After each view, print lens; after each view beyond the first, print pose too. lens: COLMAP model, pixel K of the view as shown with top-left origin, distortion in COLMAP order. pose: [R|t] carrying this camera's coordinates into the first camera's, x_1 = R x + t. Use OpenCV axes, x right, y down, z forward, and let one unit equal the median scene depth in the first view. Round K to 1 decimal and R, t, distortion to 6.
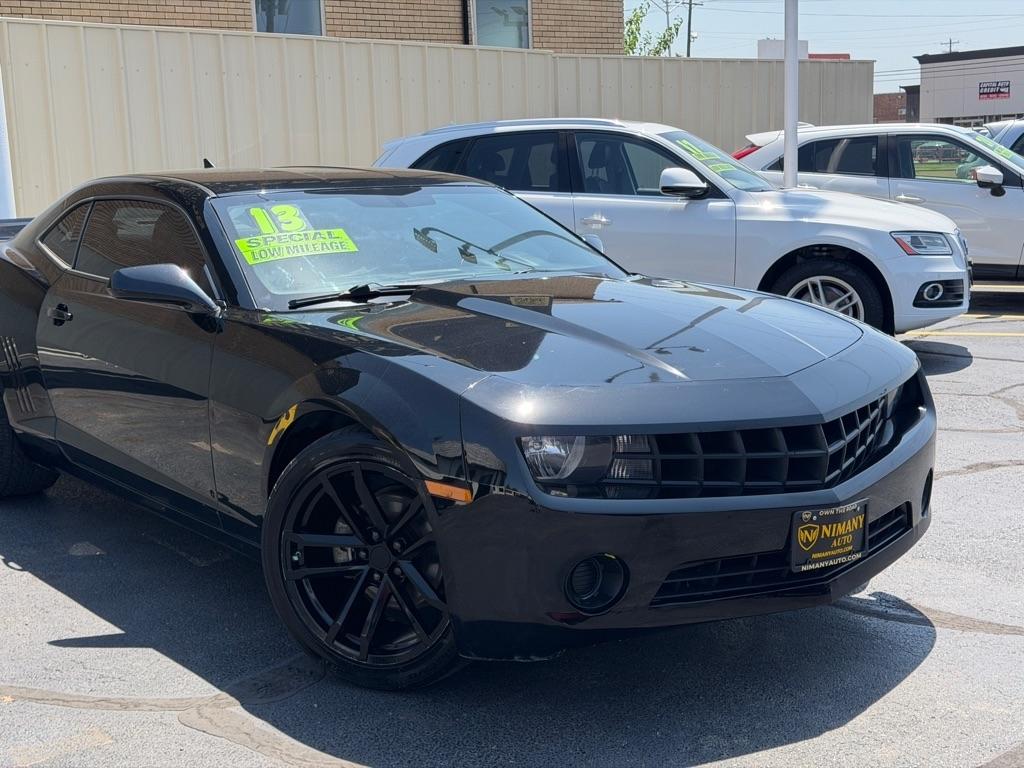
lens RADIAL K [[1424.1, 0, 527.4], [0, 1424.1, 379.1], [0, 0, 1]] dist [0.179591, -0.459222]
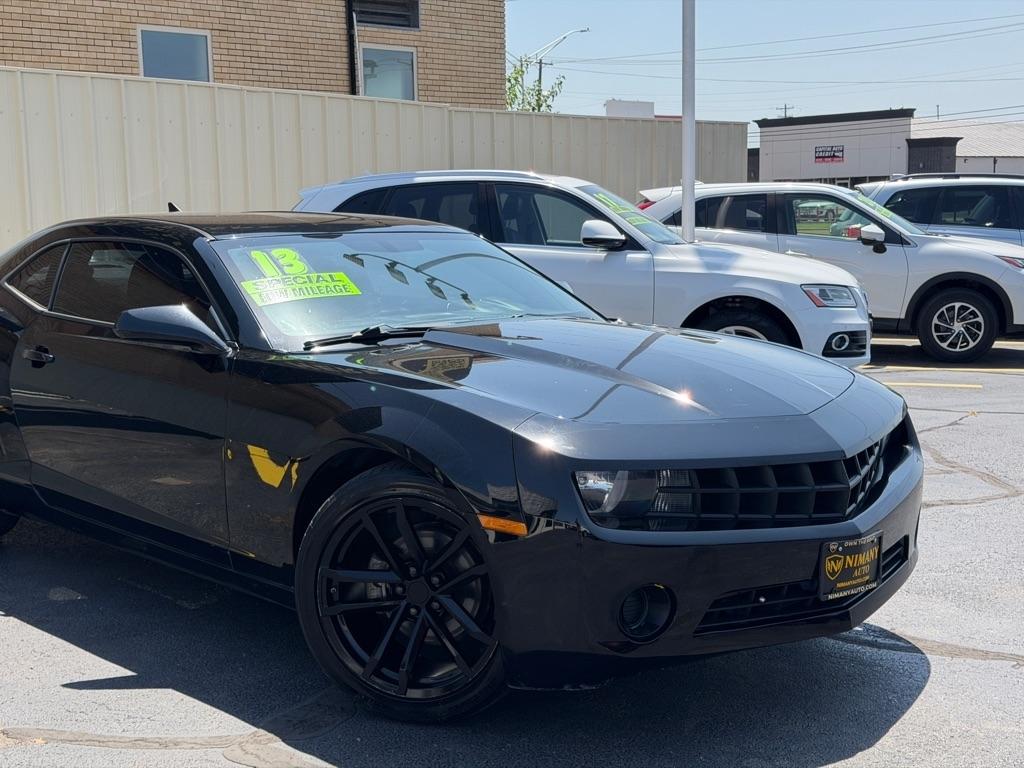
lens RADIAL K [[1424.1, 0, 527.4], [0, 1424.1, 379.1], [0, 0, 1]] dist [0.179591, -0.459222]
pose [[0.994241, 0.003352, 0.107119, -0.113614], [0.000560, 0.999335, -0.036467, 0.008512], [-0.107170, 0.036317, 0.993577, -0.022977]]
